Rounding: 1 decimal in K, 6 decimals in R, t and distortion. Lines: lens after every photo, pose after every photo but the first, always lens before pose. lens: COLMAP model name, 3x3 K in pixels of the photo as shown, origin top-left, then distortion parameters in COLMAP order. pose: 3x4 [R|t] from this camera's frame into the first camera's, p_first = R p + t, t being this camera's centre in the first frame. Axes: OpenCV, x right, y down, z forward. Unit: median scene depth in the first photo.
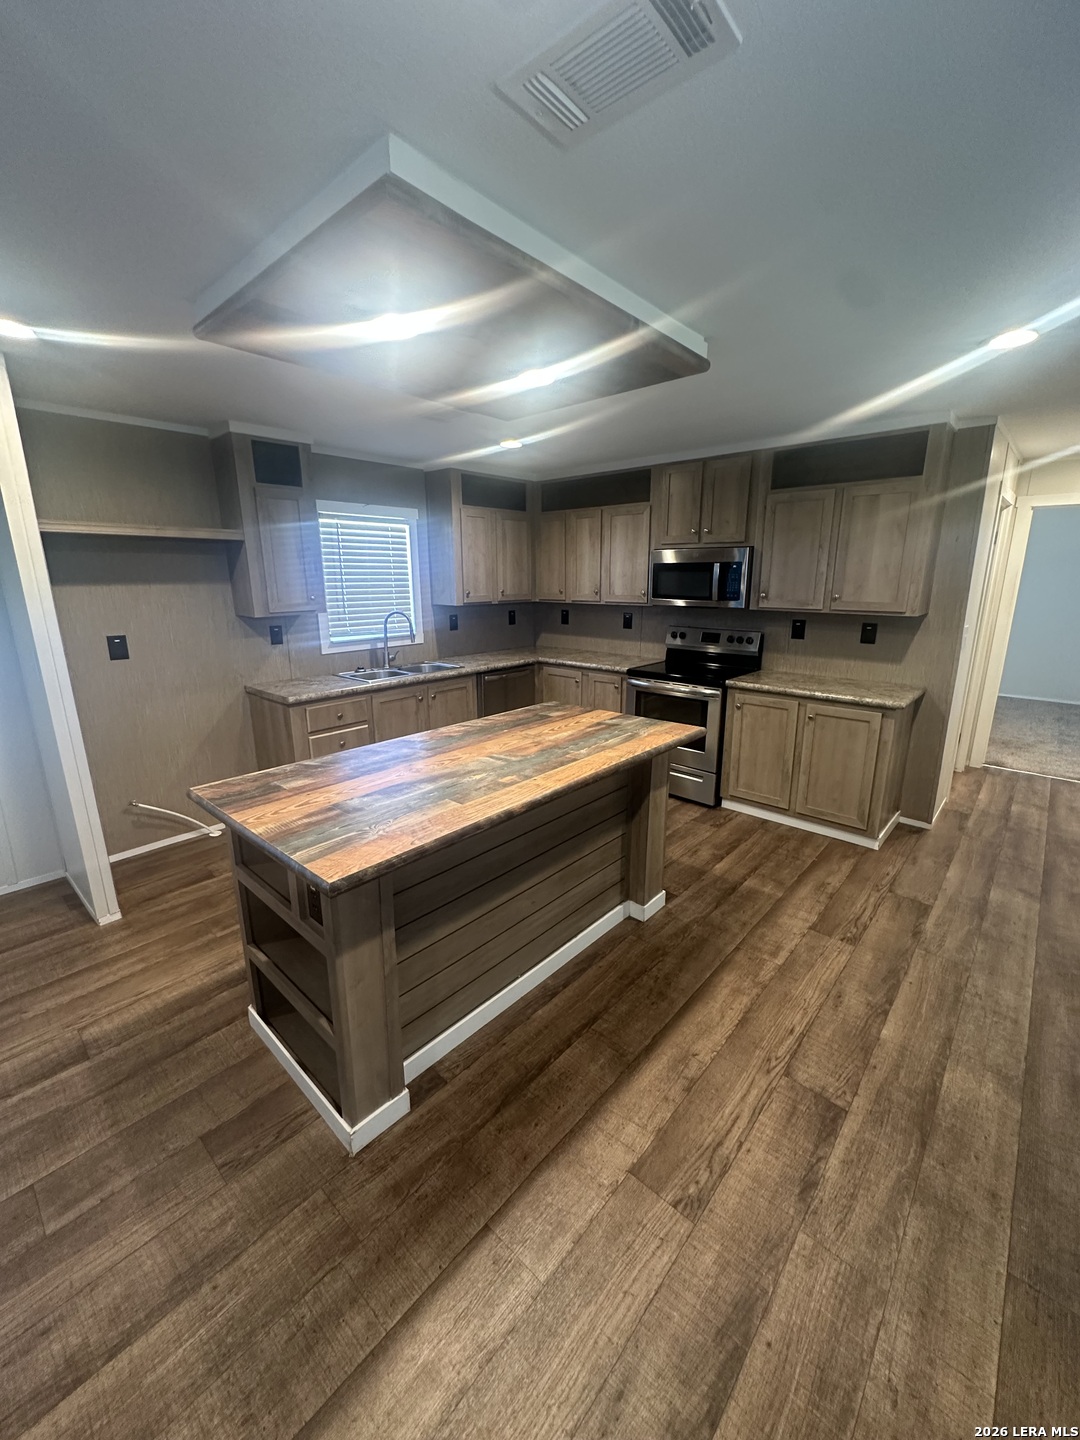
lens RADIAL K [[580.2, 0, 533.5], [0, 580.2, 717.9], [0, 0, 1]] dist [-0.001029, -0.000115]
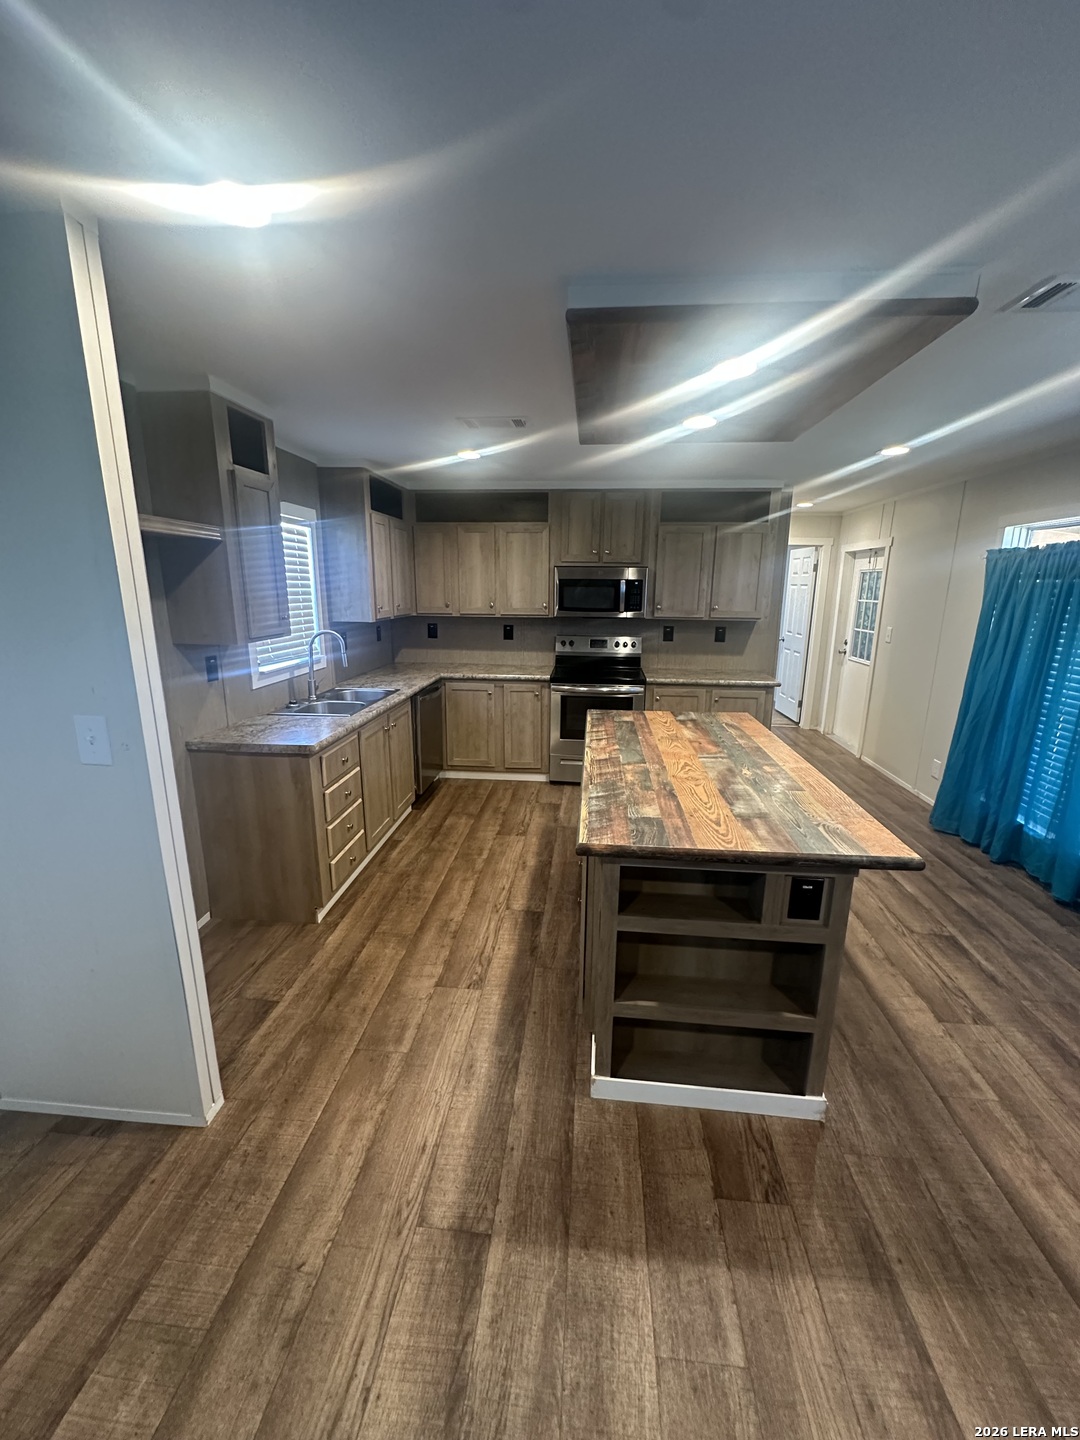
lens RADIAL K [[580.9, 0, 546.0], [0, 580.9, 717.9], [0, 0, 1]] dist [-0.001757, 0.000260]
pose [[0.797831, -0.124191, 0.589951, -0.883703], [0.133360, 0.990667, 0.028195, -0.072707], [-0.587946, 0.056181, 0.806947, 0.258468]]
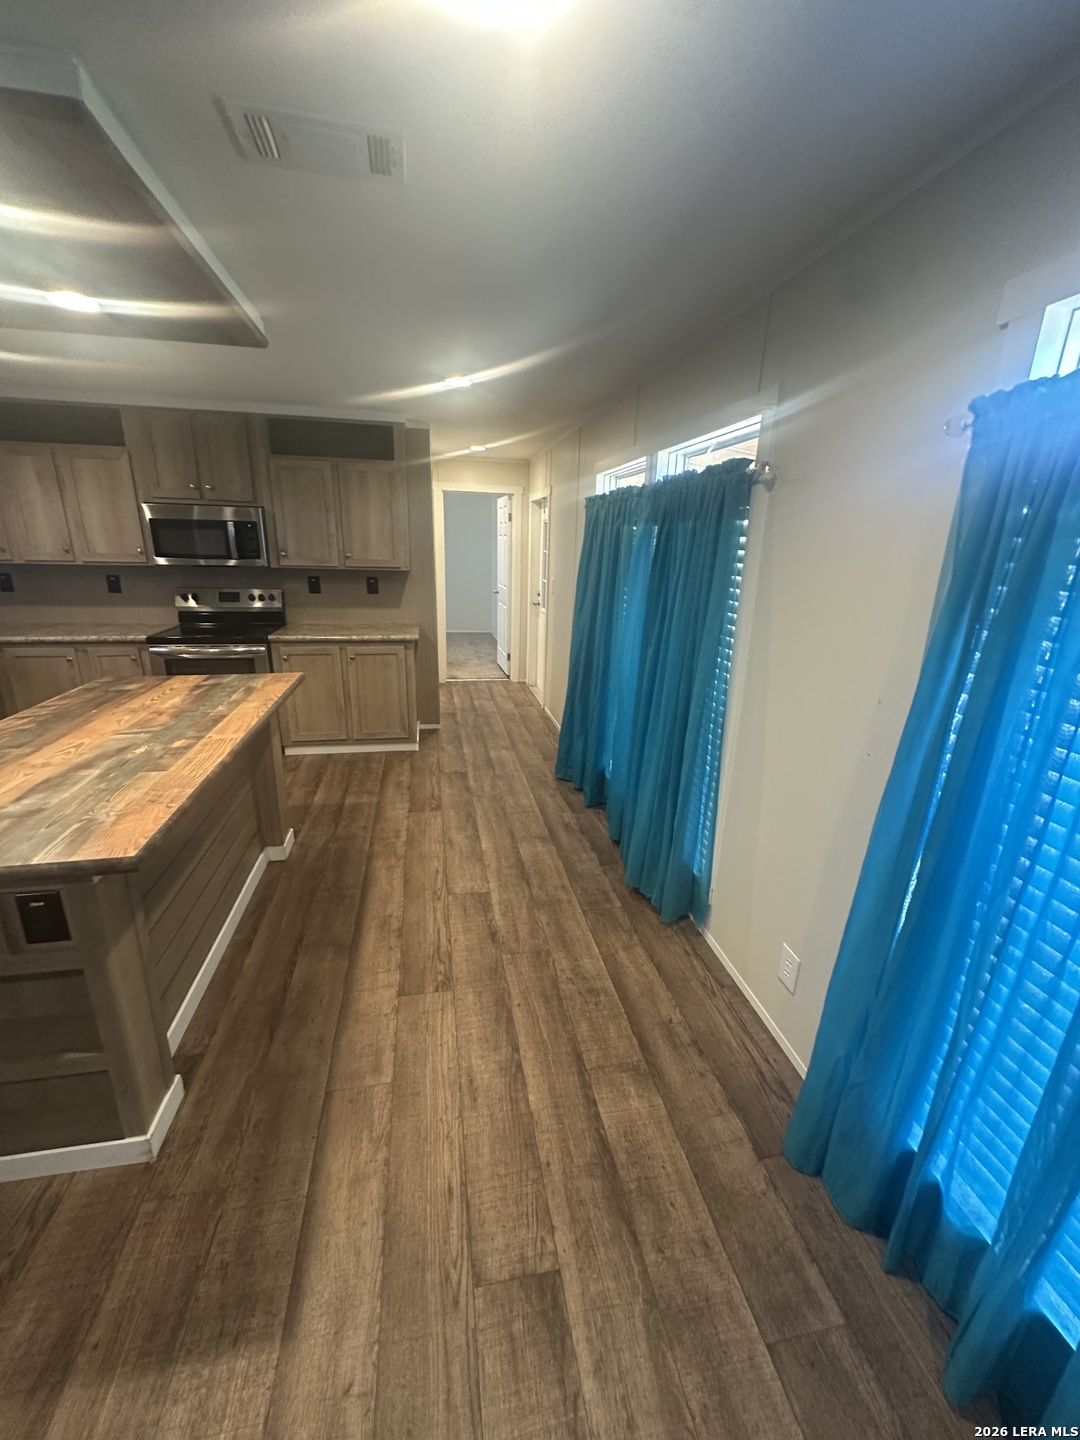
lens RADIAL K [[580.9, 0, 546.0], [0, 580.9, 717.9], [0, 0, 1]] dist [-0.001757, 0.000260]
pose [[0.597524, -0.214606, 0.772599, -0.344657], [0.164797, 0.975818, 0.143602, 0.020422], [-0.784734, 0.041517, 0.618441, -0.070786]]
